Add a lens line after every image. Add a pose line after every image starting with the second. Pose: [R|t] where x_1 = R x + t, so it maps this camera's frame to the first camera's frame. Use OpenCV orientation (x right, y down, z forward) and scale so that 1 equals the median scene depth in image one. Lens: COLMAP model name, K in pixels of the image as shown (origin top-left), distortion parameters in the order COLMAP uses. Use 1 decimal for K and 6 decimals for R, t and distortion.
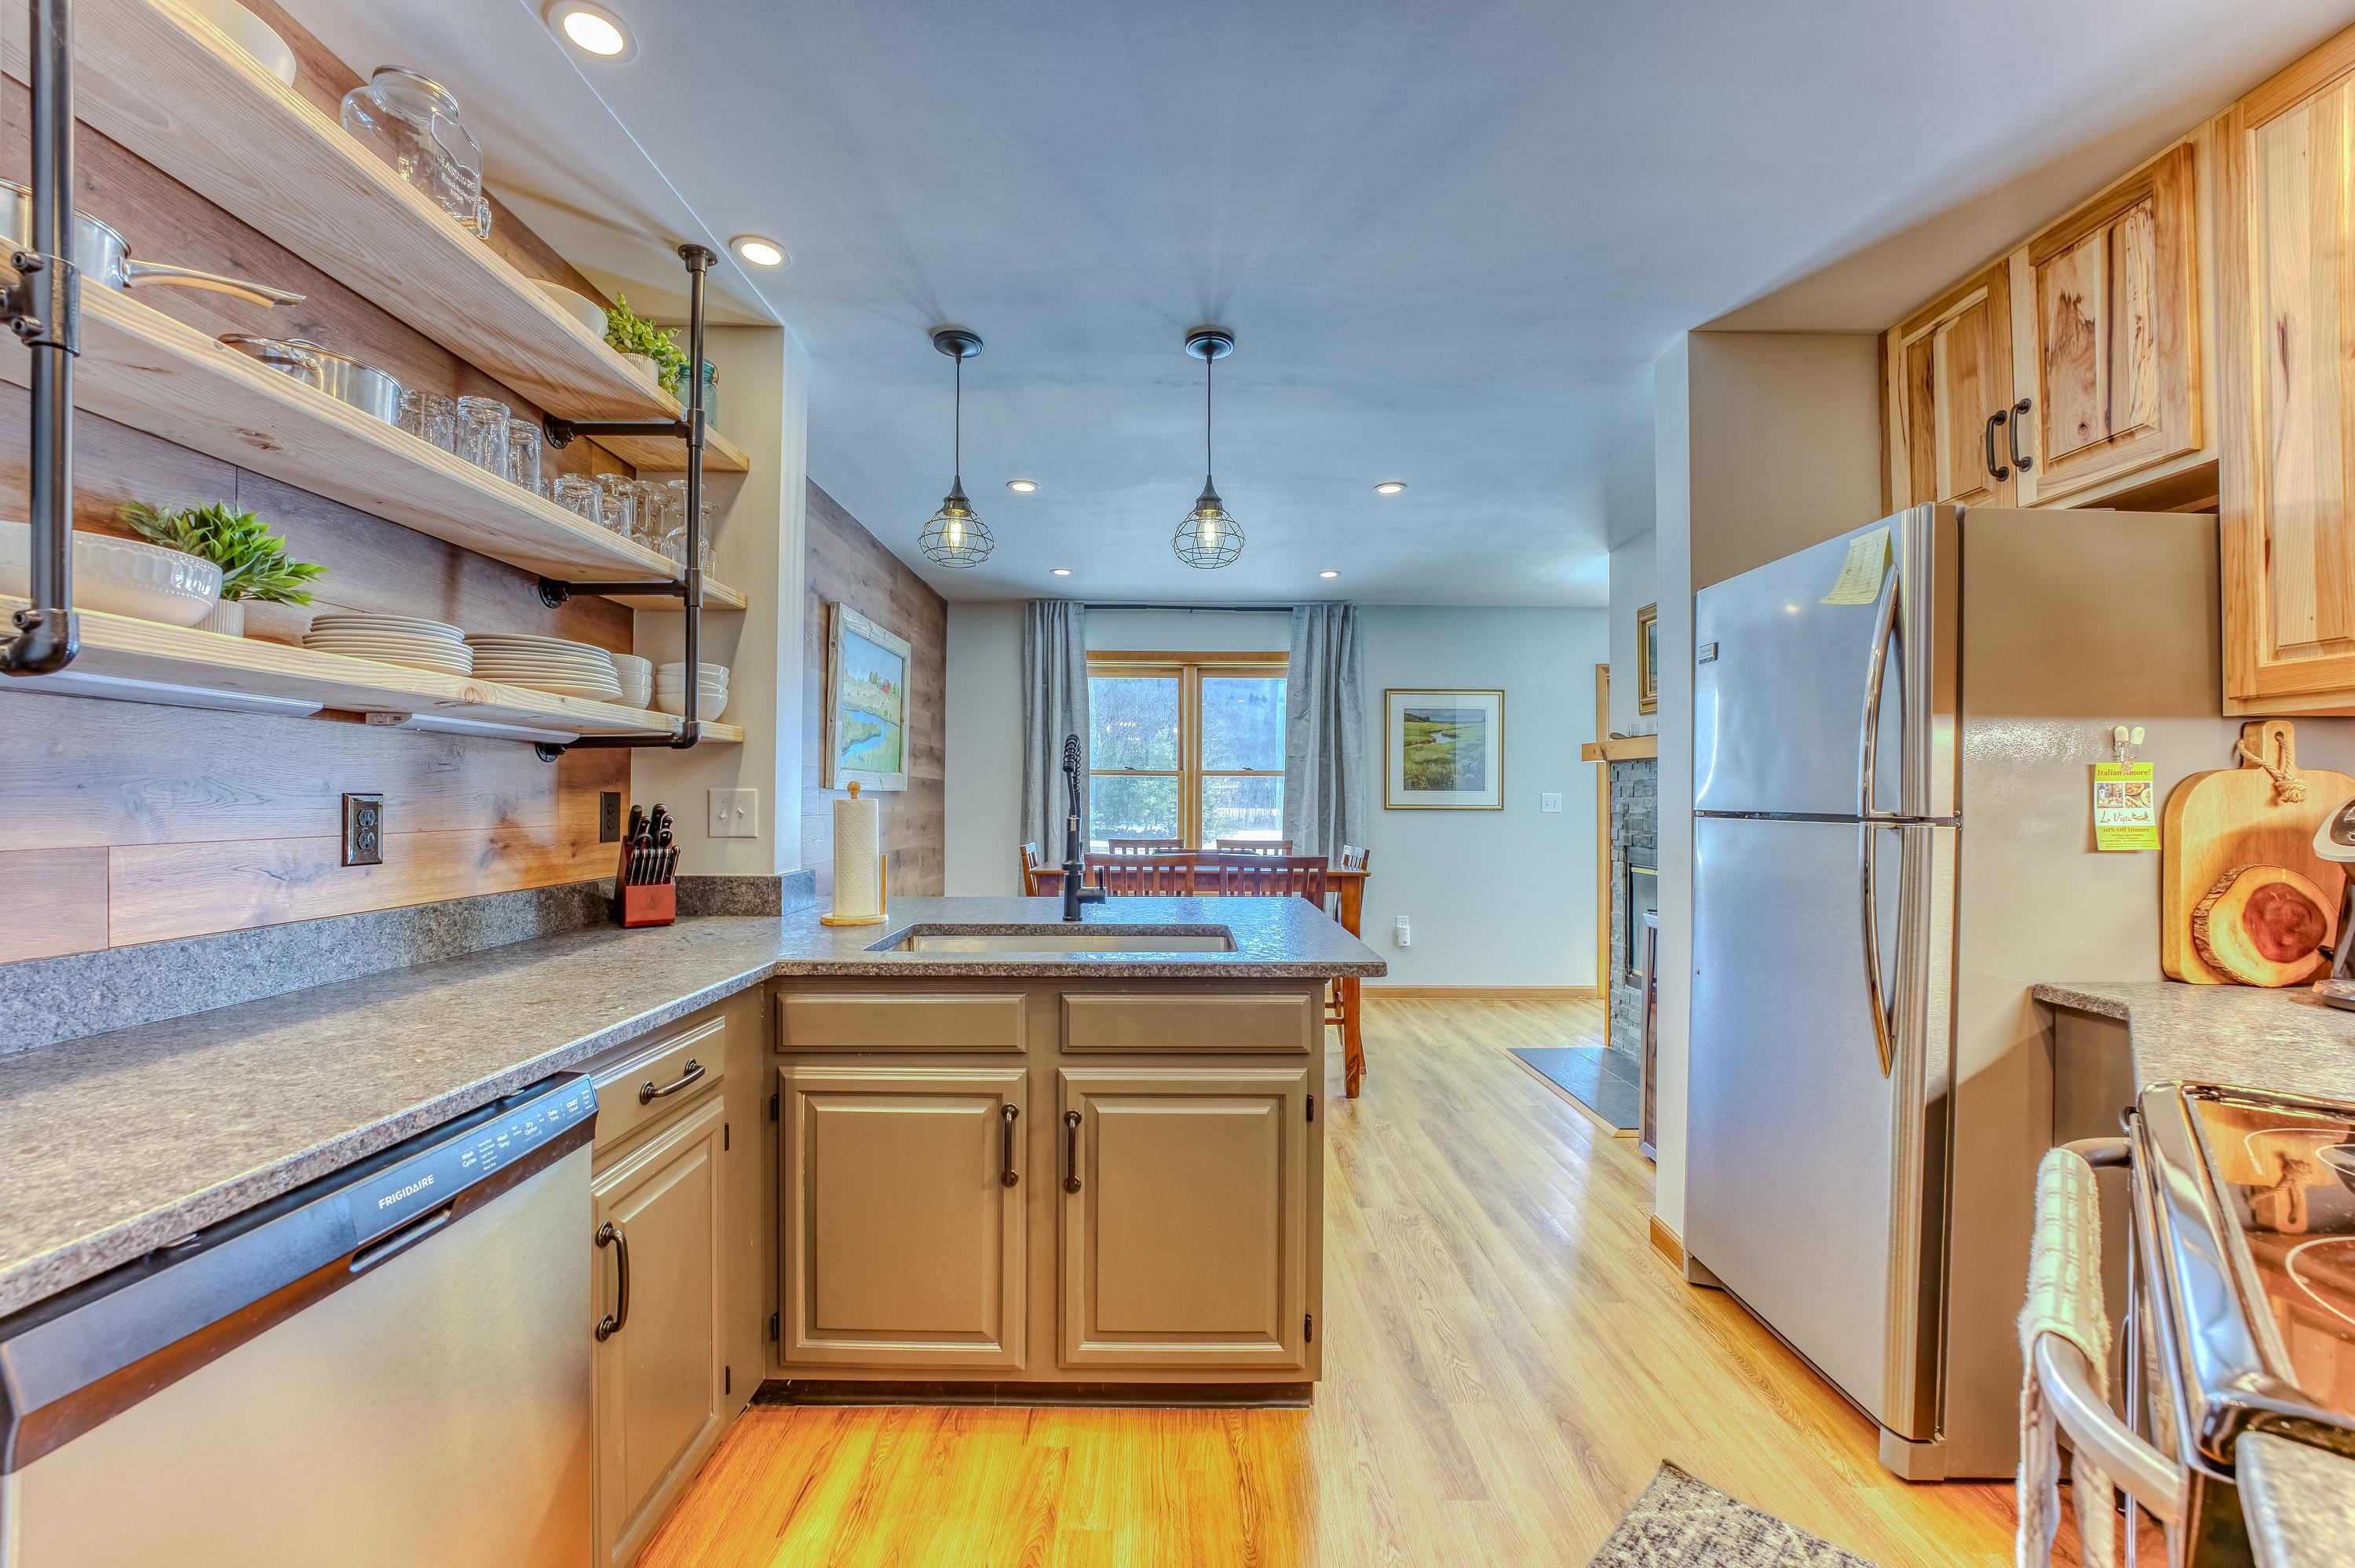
lens RADIAL K [[952.1, 0, 1178.8], [0, 952.1, 789.4], [0, 0, 1]] dist [-0.024832, 0.003496]
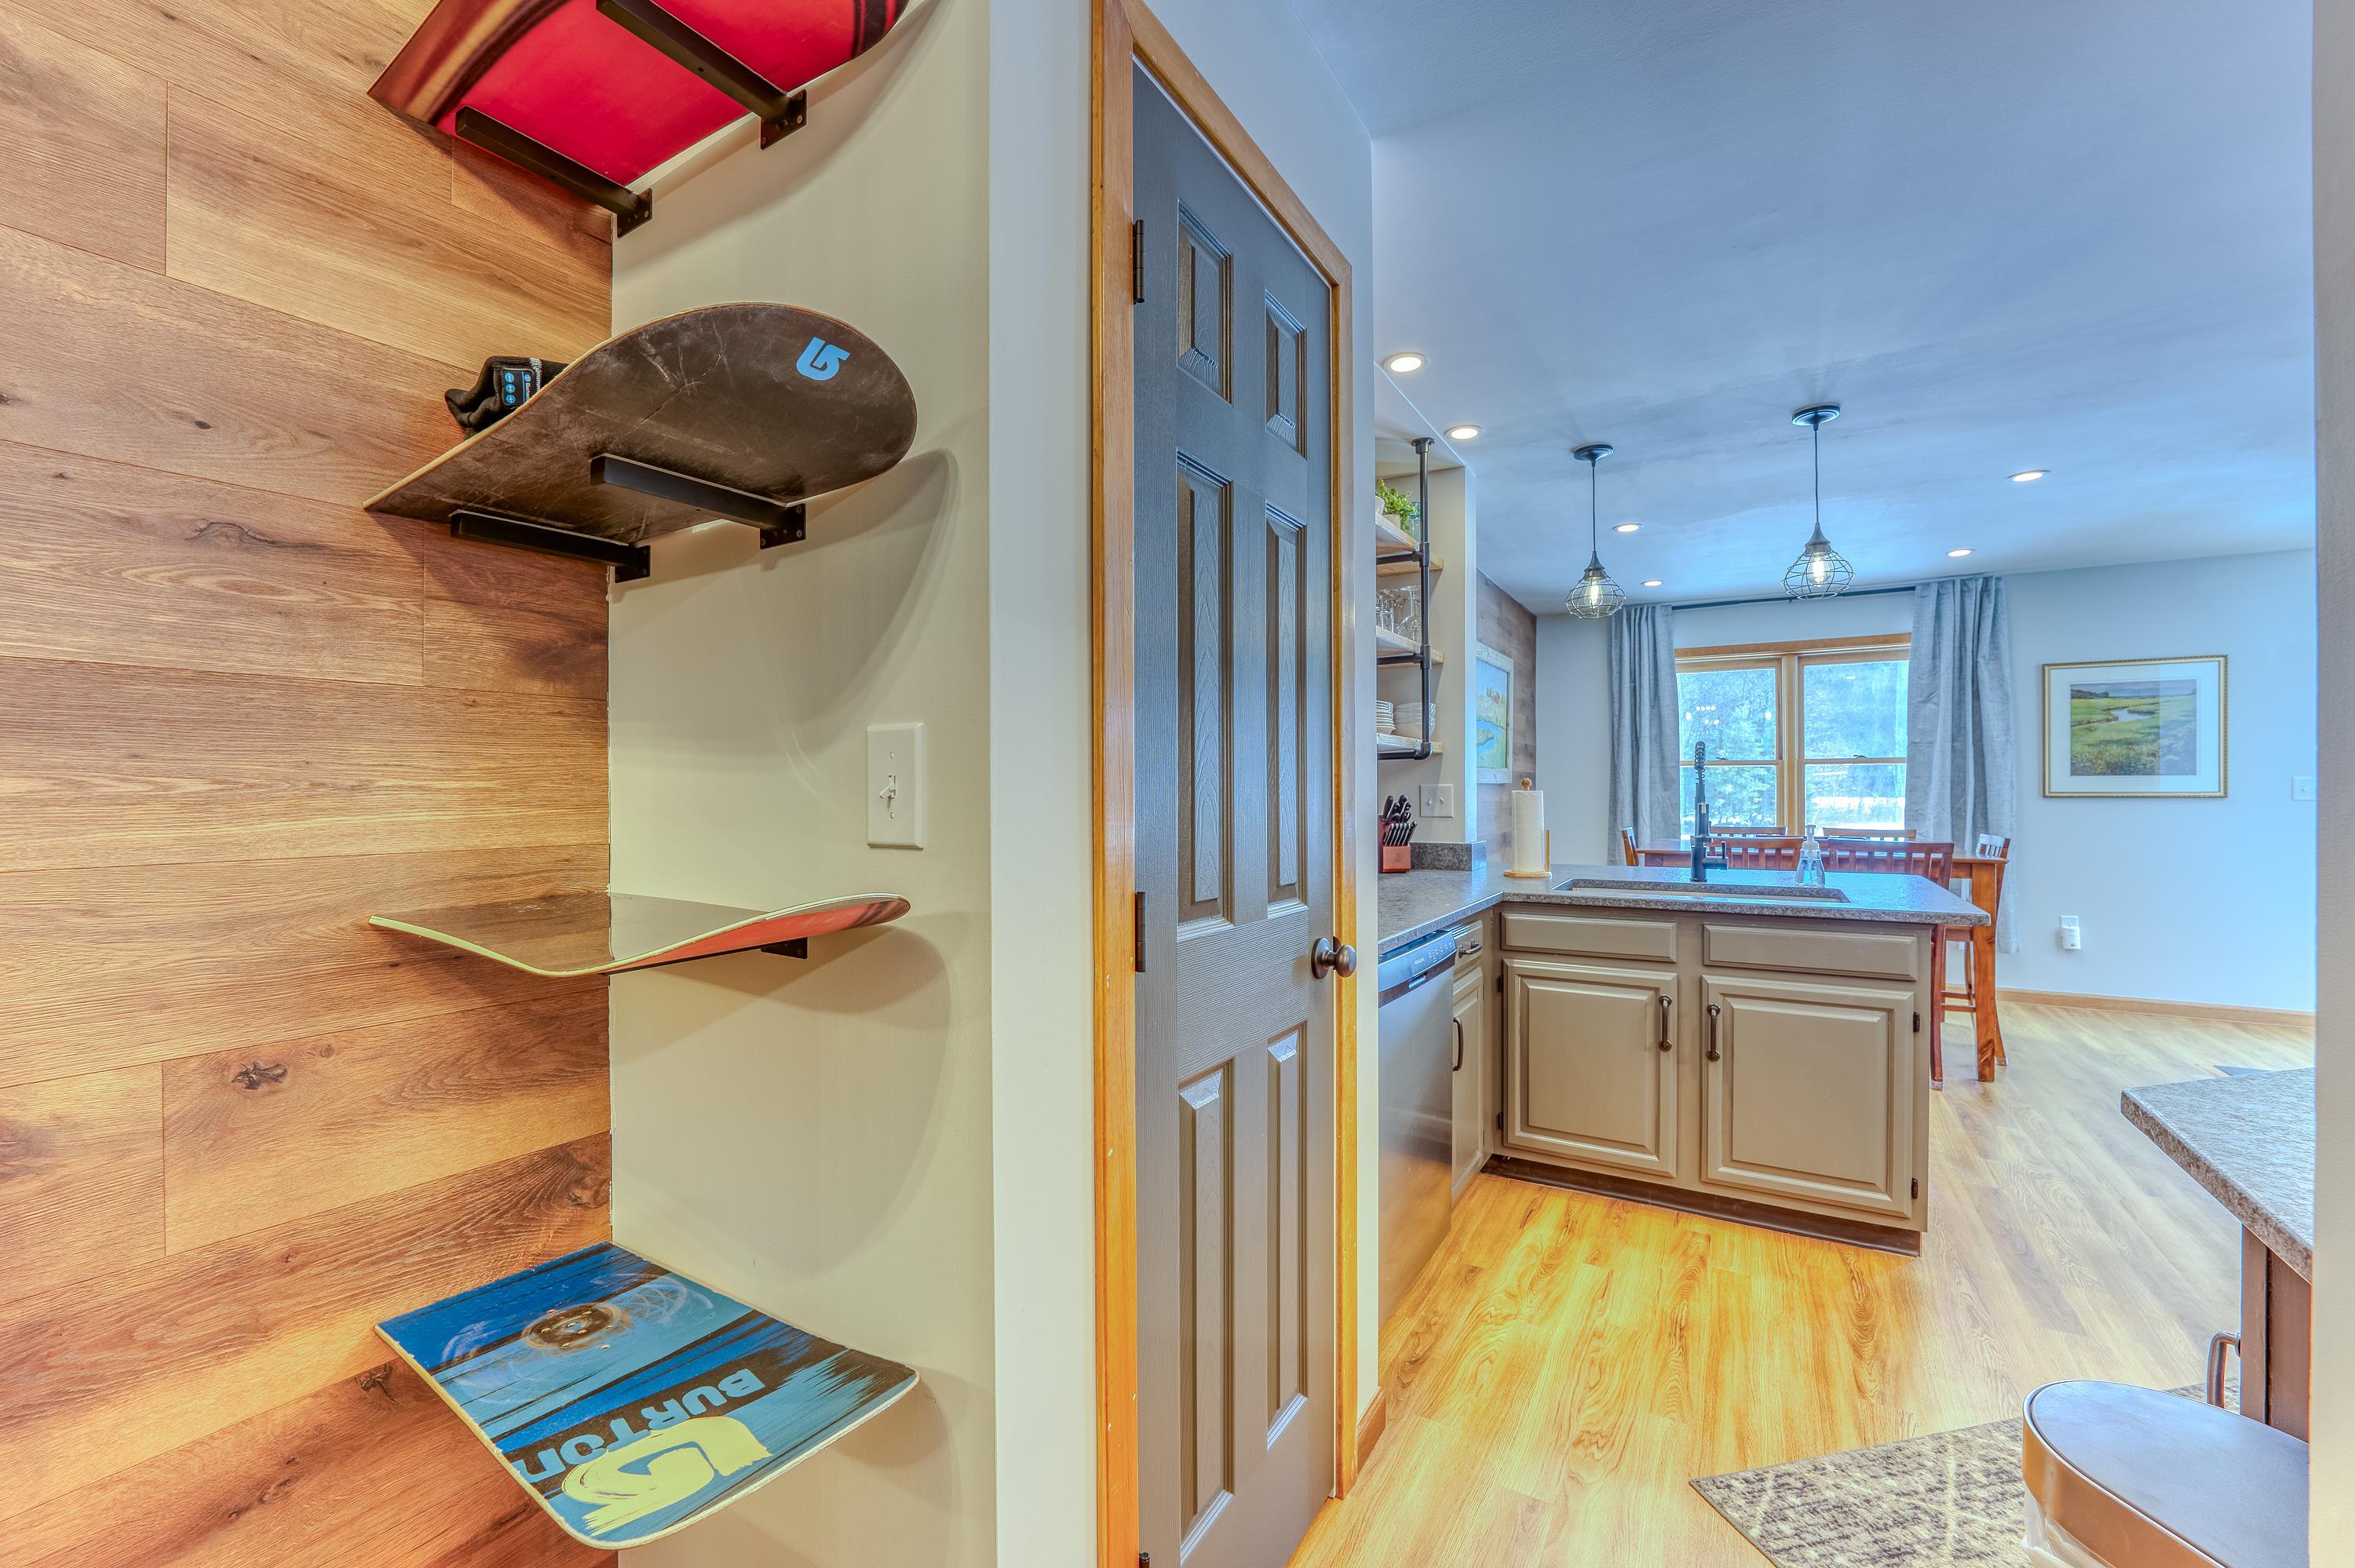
lens RADIAL K [[952.1, 0, 1166.8], [0, 952.1, 790.5], [0, 0, 1]] dist [-0.024832, 0.003496]
pose [[0.844928, -0.007713, -0.534825, -0.031378], [0.013659, 0.999881, 0.007160, -0.007637], [0.534706, -0.013355, 0.844933, -0.477170]]
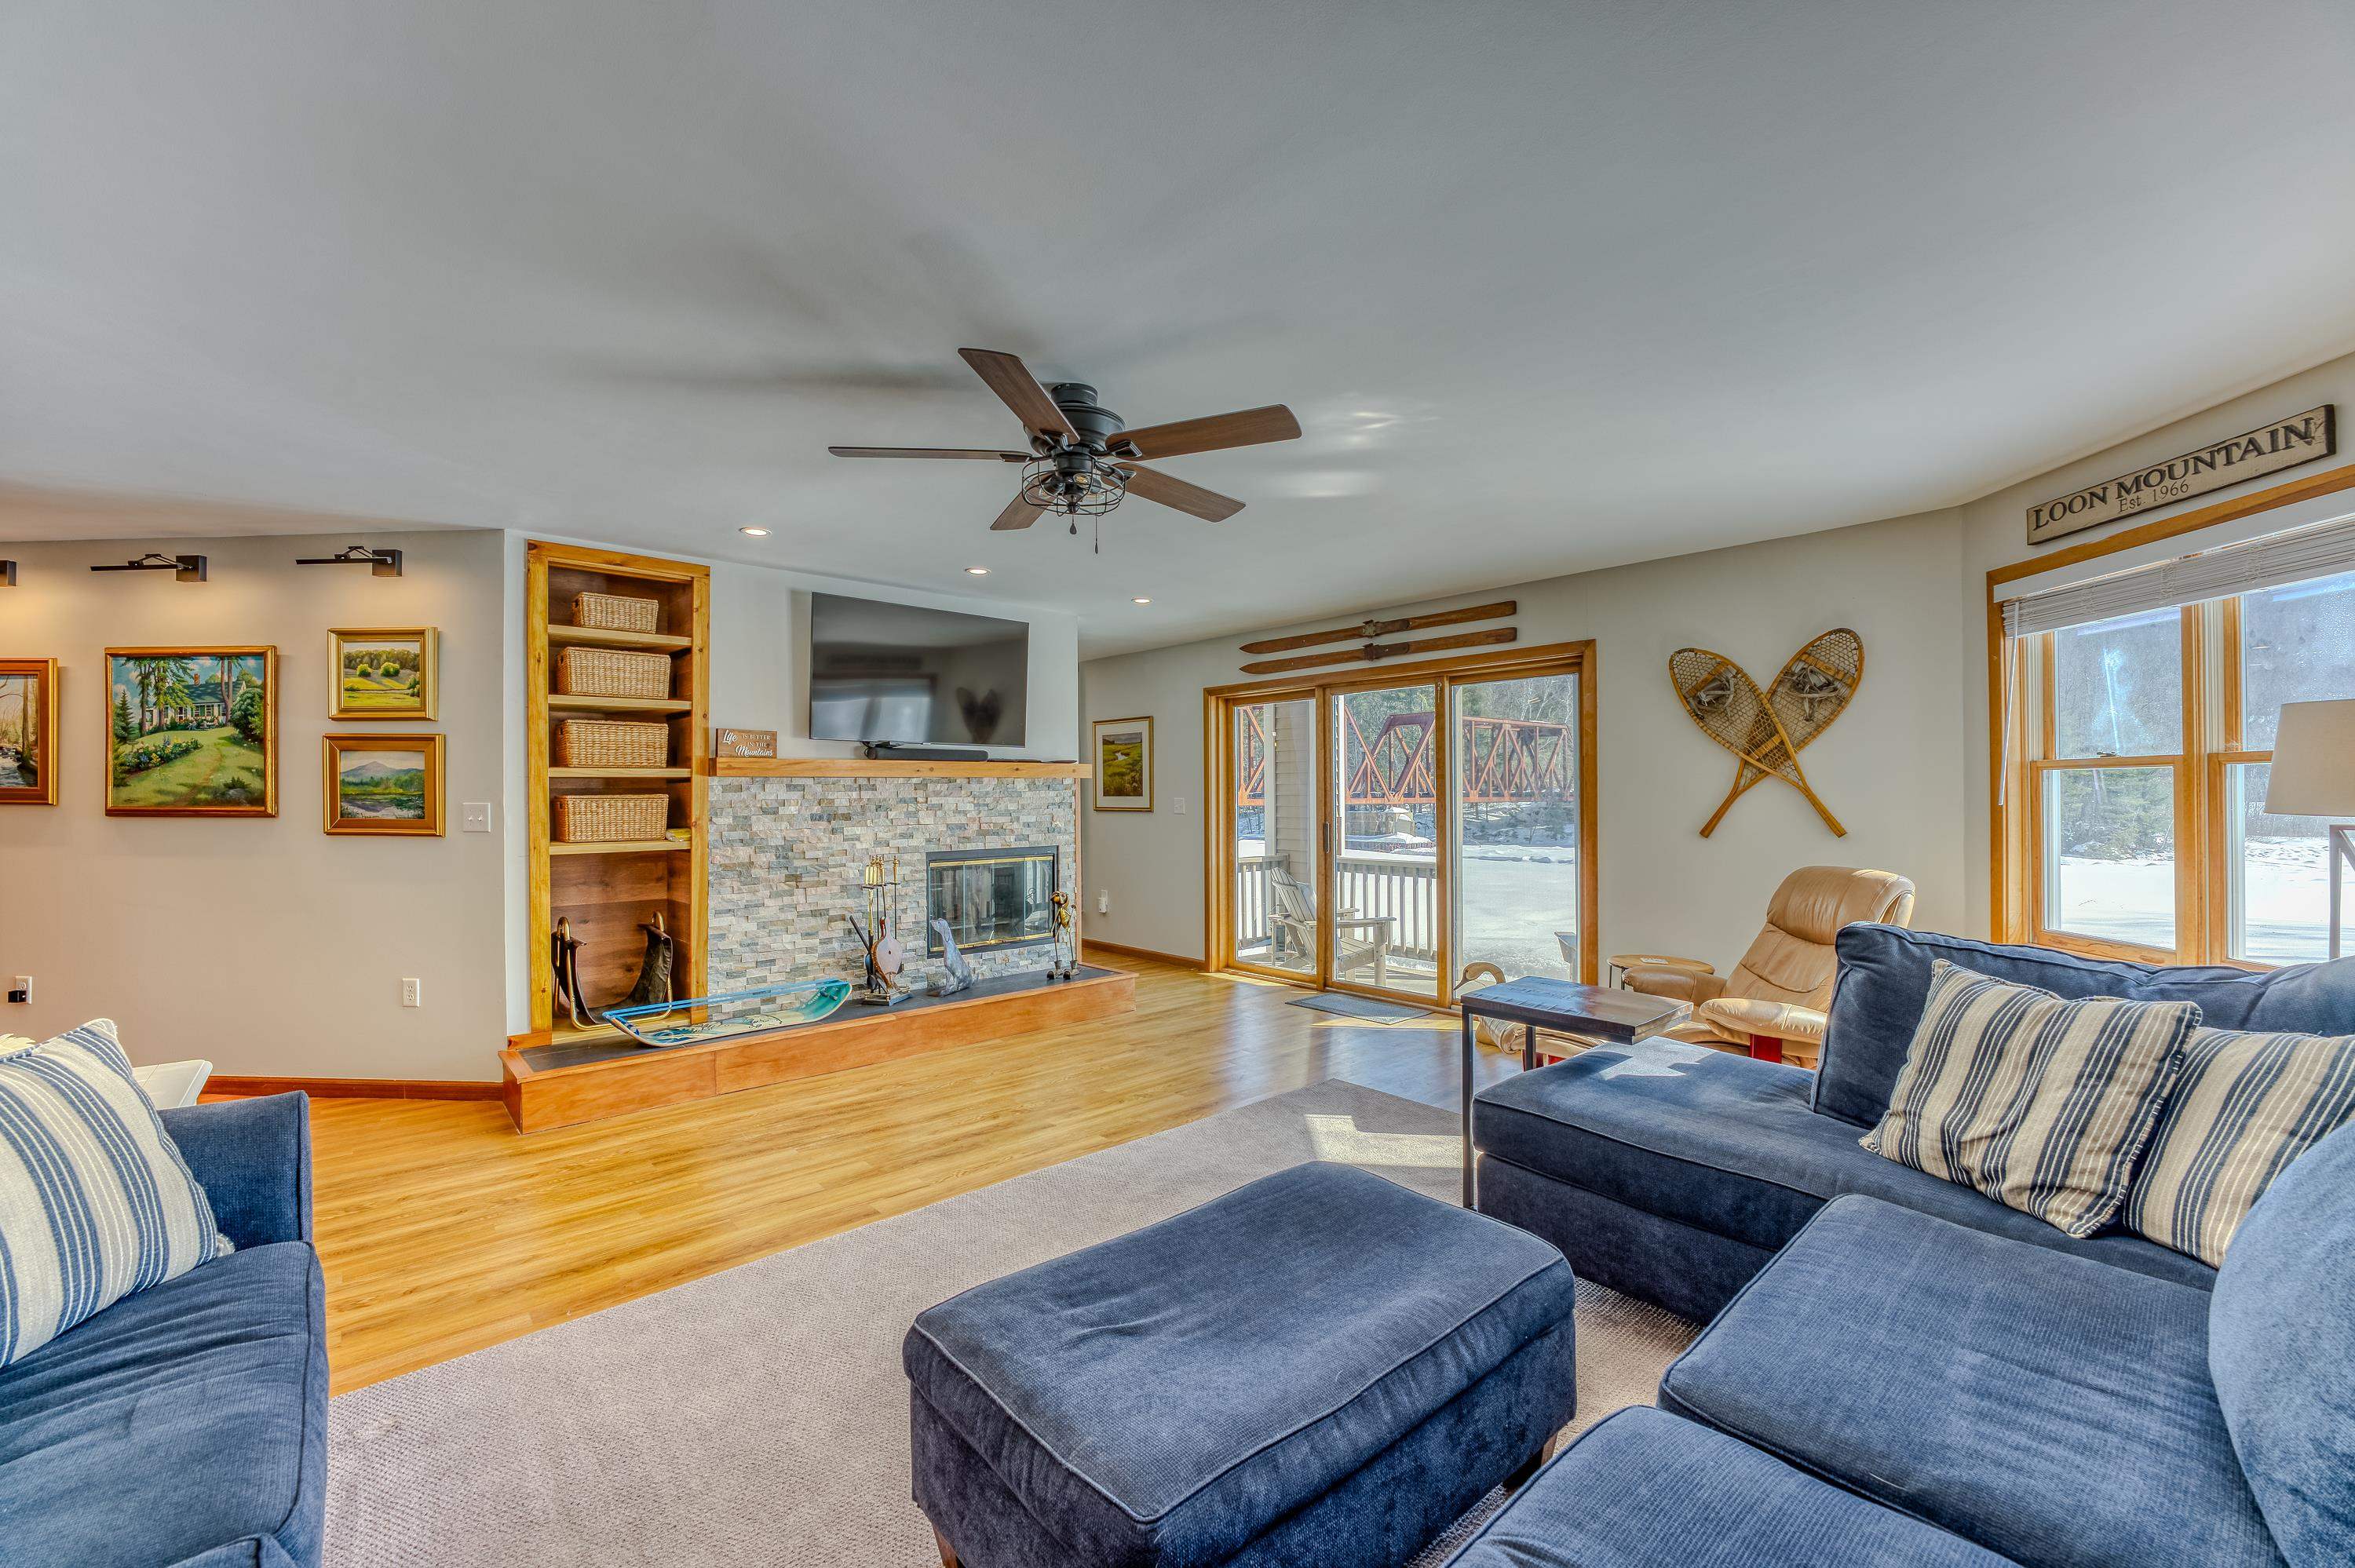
lens RADIAL K [[952.1, 0, 1175.2], [0, 952.1, 787.1], [0, 0, 1]] dist [-0.024832, 0.003496]
pose [[0.657049, -0.011608, -0.753759, 3.105003], [0.017207, 0.999852, -0.000398, -0.023704], [0.753652, -0.012709, 0.657151, 0.478540]]
